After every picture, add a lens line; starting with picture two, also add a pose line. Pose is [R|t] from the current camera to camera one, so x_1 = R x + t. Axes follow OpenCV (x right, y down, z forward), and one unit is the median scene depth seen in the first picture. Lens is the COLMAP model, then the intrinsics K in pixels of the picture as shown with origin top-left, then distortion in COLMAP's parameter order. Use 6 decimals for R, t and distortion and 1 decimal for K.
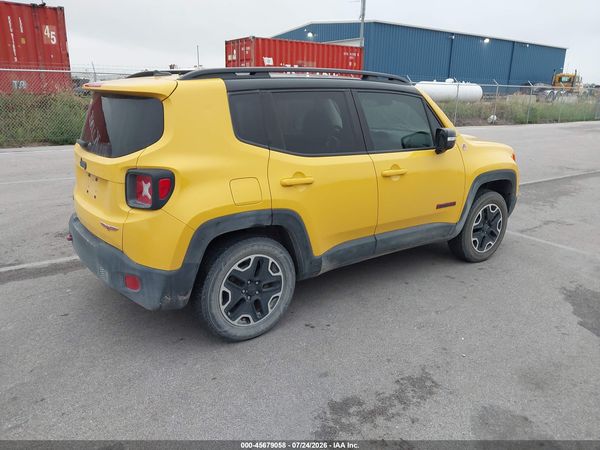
lens RADIAL K [[467.1, 0, 295.7], [0, 467.1, 222.8], [0, 0, 1]] dist [0.039131, -0.049798]
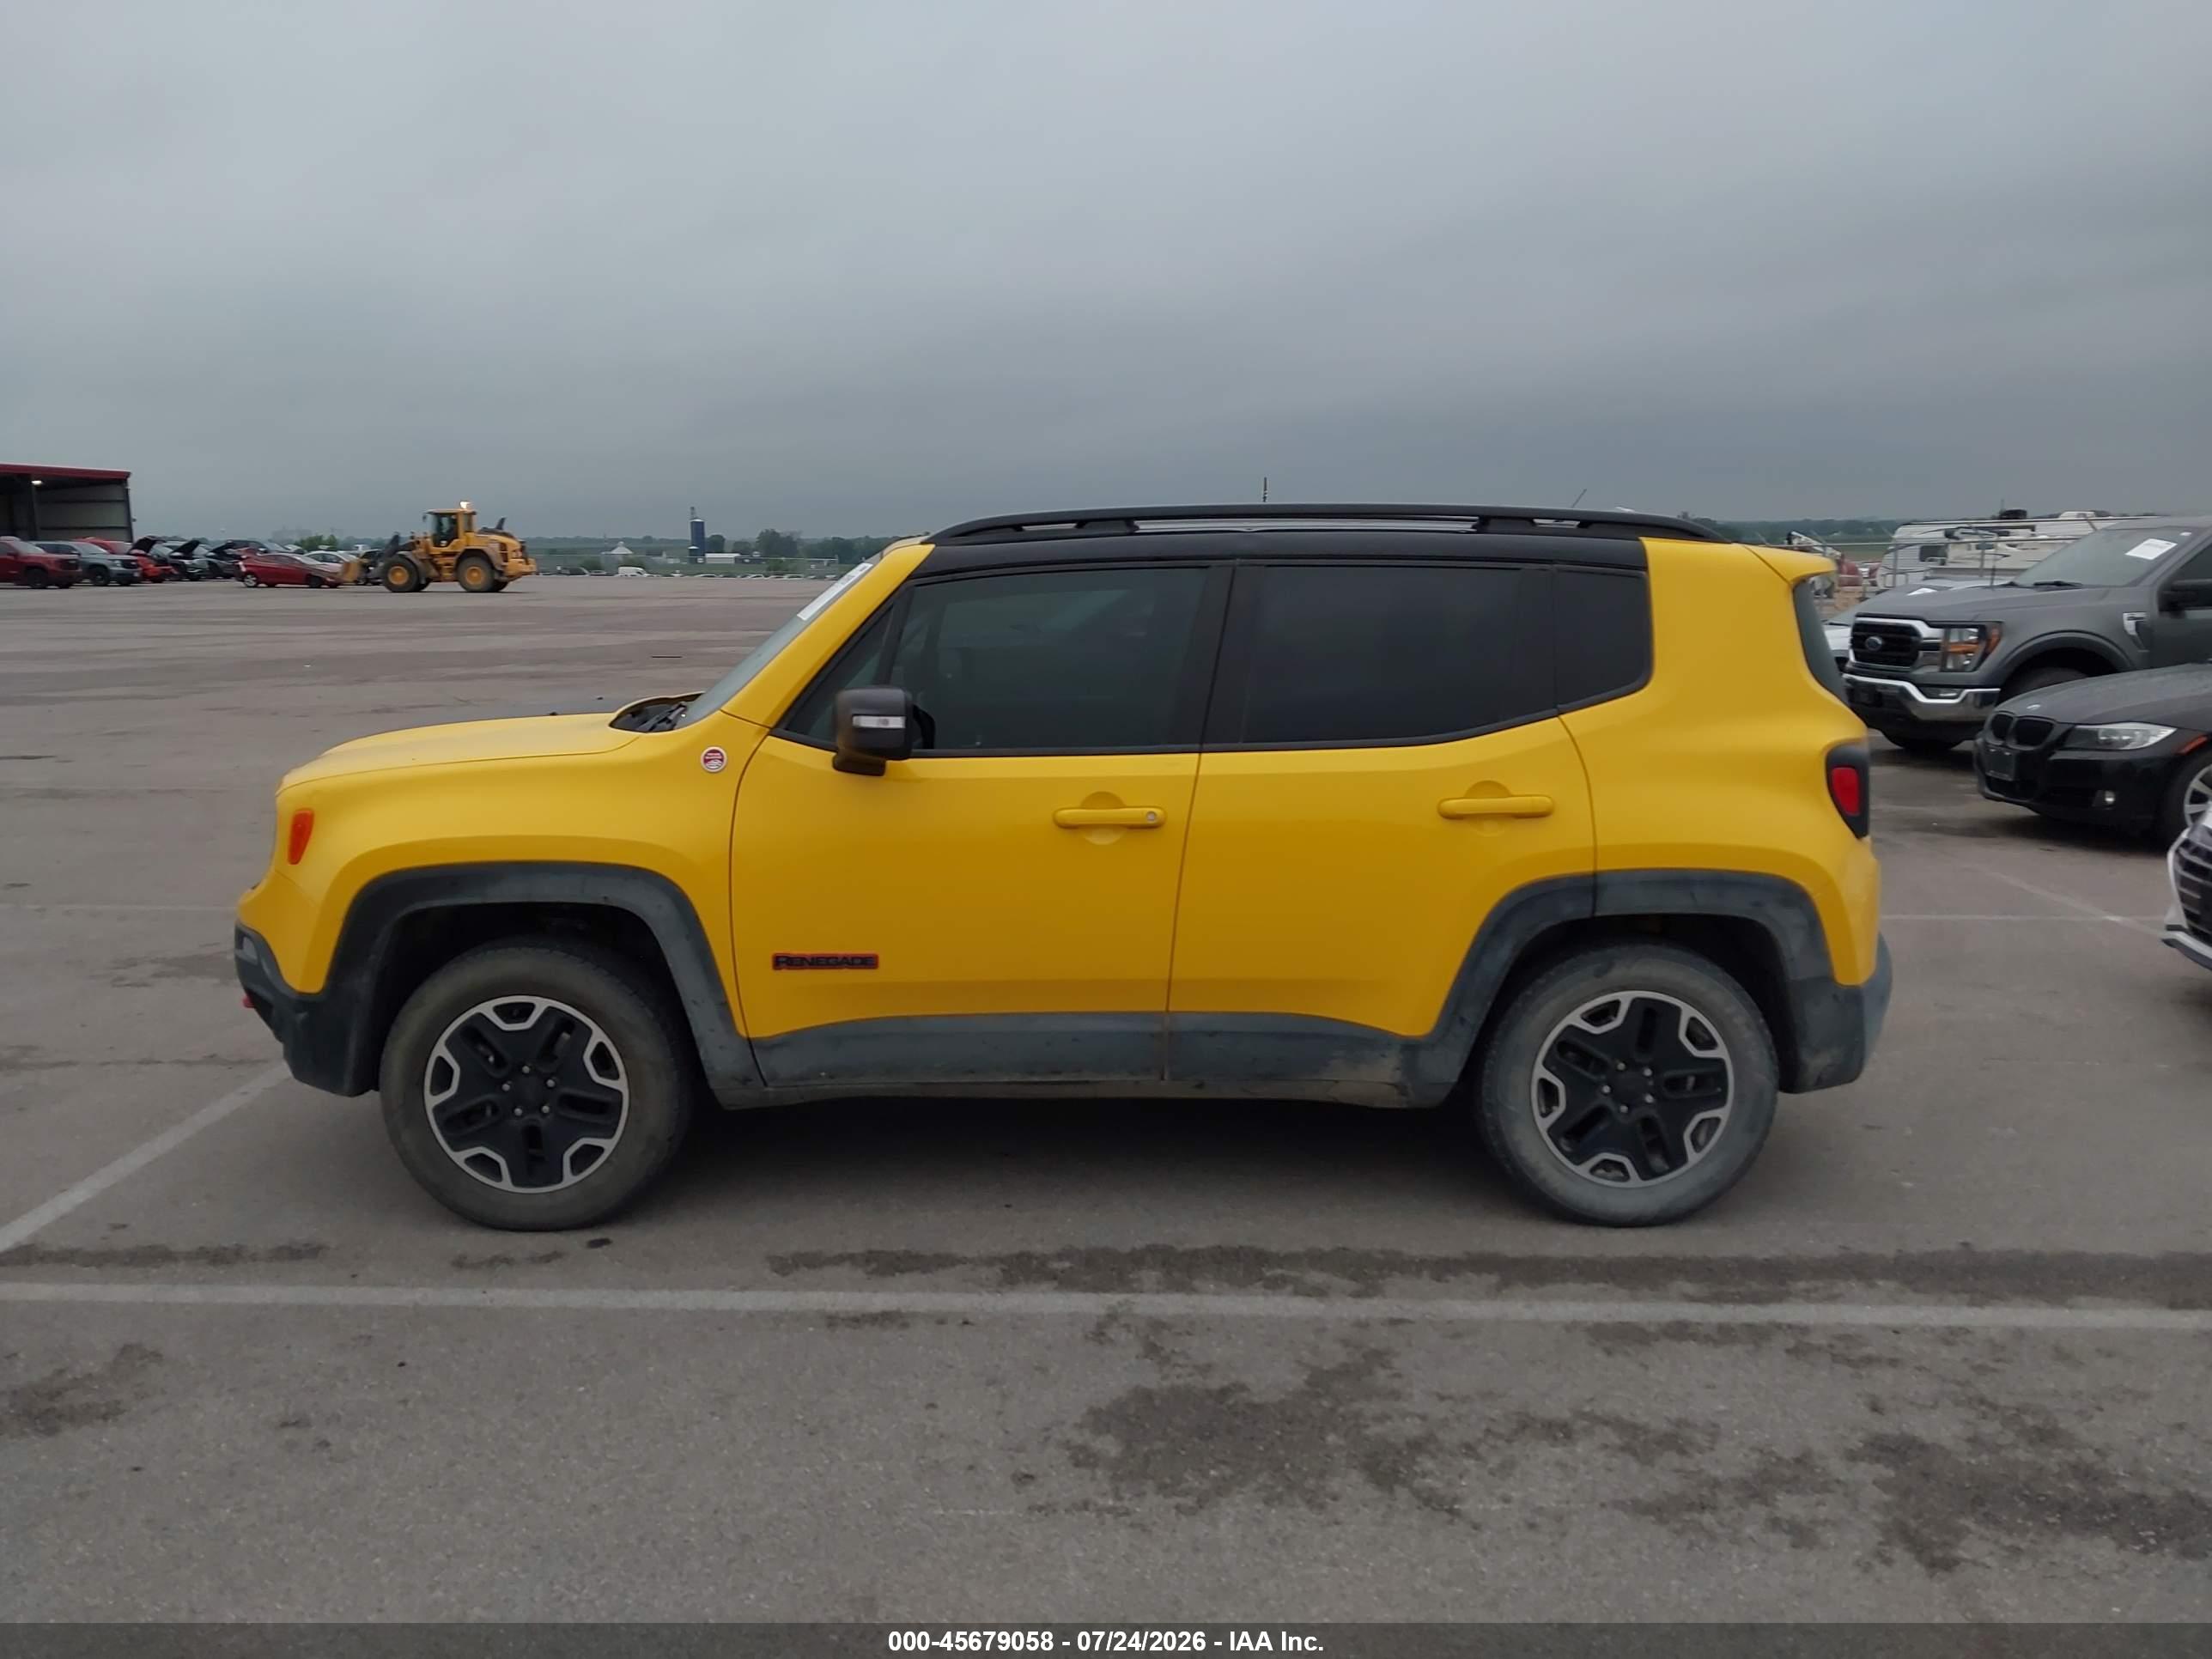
lens RADIAL K [[1722.1, 0, 1090.2], [0, 1722.1, 821.2], [0, 0, 1]] dist [0.039131, -0.049798]
pose [[-0.813900, -0.103625, 0.571690, -0.718392], [0.144851, 0.916705, 0.372383, -0.640144], [-0.562659, 0.385892, -0.731096, 2.201029]]
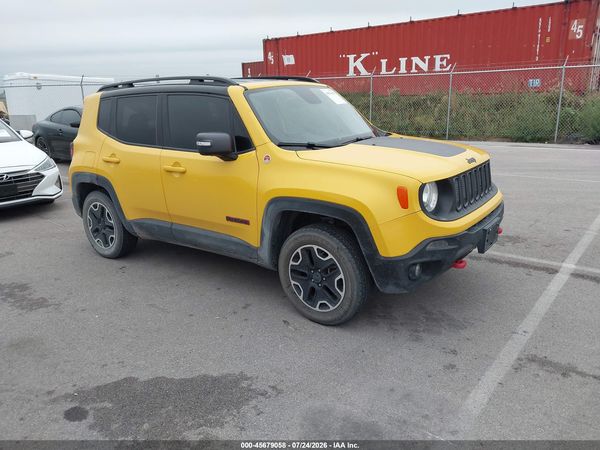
lens RADIAL K [[472.3, 0, 294.7], [0, 472.3, 220.9], [0, 0, 1]] dist [0.040831, -0.060469]
pose [[0.293481, 0.225824, -0.928909, 1.318356], [-0.224136, 0.960867, 0.162779, -0.229827], [0.929318, 0.160429, 0.332612, 0.902704]]
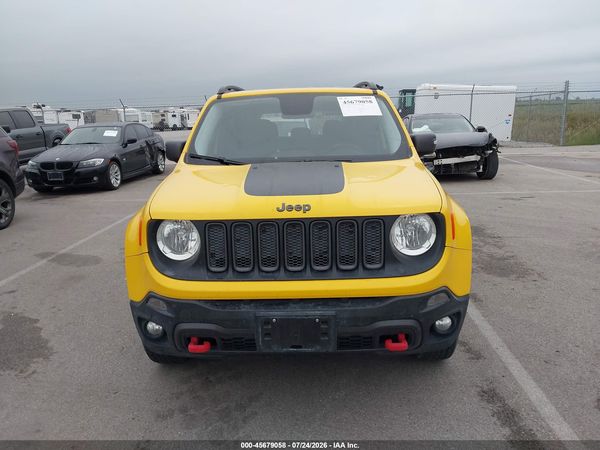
lens RADIAL K [[472.3, 0, 294.7], [0, 472.3, 220.9], [0, 0, 1]] dist [0.040831, -0.060469]
pose [[-0.609210, 0.170980, -0.774357, 0.990097], [-0.201873, 0.910872, 0.359943, -0.465364], [0.766884, 0.375603, -0.520396, 1.822042]]
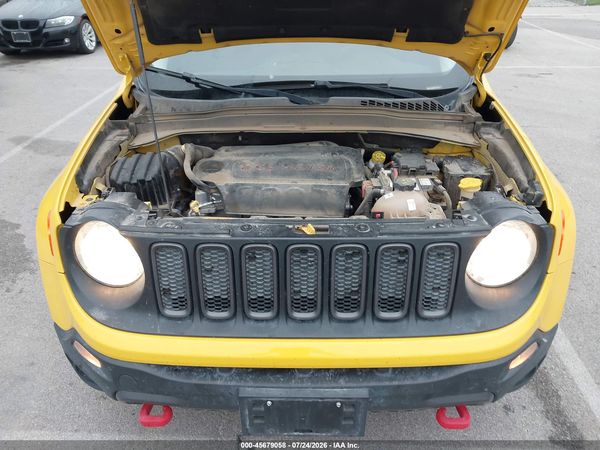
lens RADIAL K [[467.1, 0, 295.7], [0, 467.1, 222.8], [0, 0, 1]] dist [0.039131, -0.049798]
pose [[-0.599999, 0.378161, -0.704979, 0.771313], [-0.221265, 0.768403, 0.600498, -0.464476], [0.768793, 0.516286, -0.377368, 1.631692]]
